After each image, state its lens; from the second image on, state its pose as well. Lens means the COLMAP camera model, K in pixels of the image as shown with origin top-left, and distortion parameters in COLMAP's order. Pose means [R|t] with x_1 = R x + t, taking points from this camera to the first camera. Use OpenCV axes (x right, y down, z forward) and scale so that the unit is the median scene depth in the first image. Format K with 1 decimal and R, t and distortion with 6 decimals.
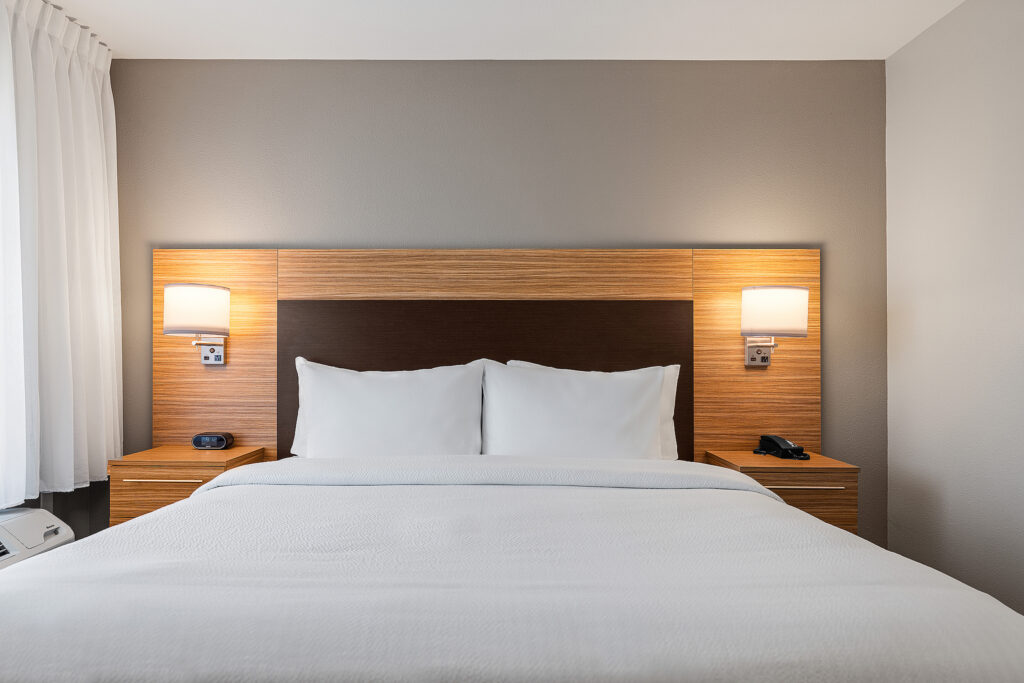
lens RADIAL K [[682.0, 0, 510.7], [0, 682.0, 350.4], [0, 0, 1]] dist [-0.002958, 0.001397]
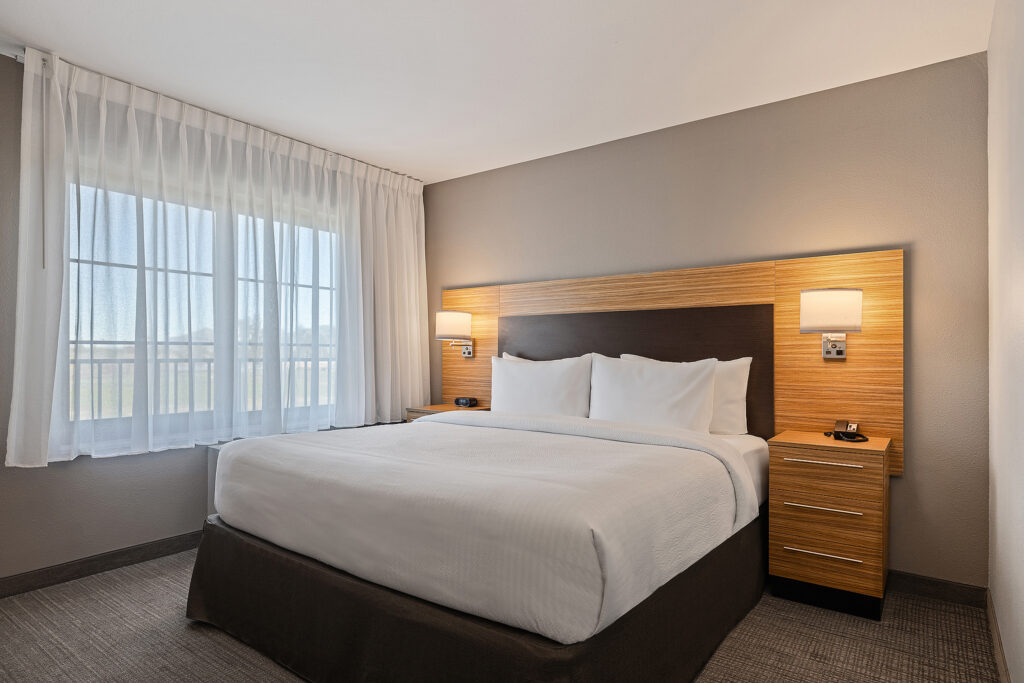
lens RADIAL K [[583.0, 0, 511.8], [0, 583.0, 345.6], [0, 0, 1]] dist [0.001051, 0.000886]
pose [[0.806427, -0.010915, -0.591233, 0.500755], [0.006316, 0.999932, -0.009846, 0.007503], [0.591300, 0.004206, 0.806441, -0.096739]]
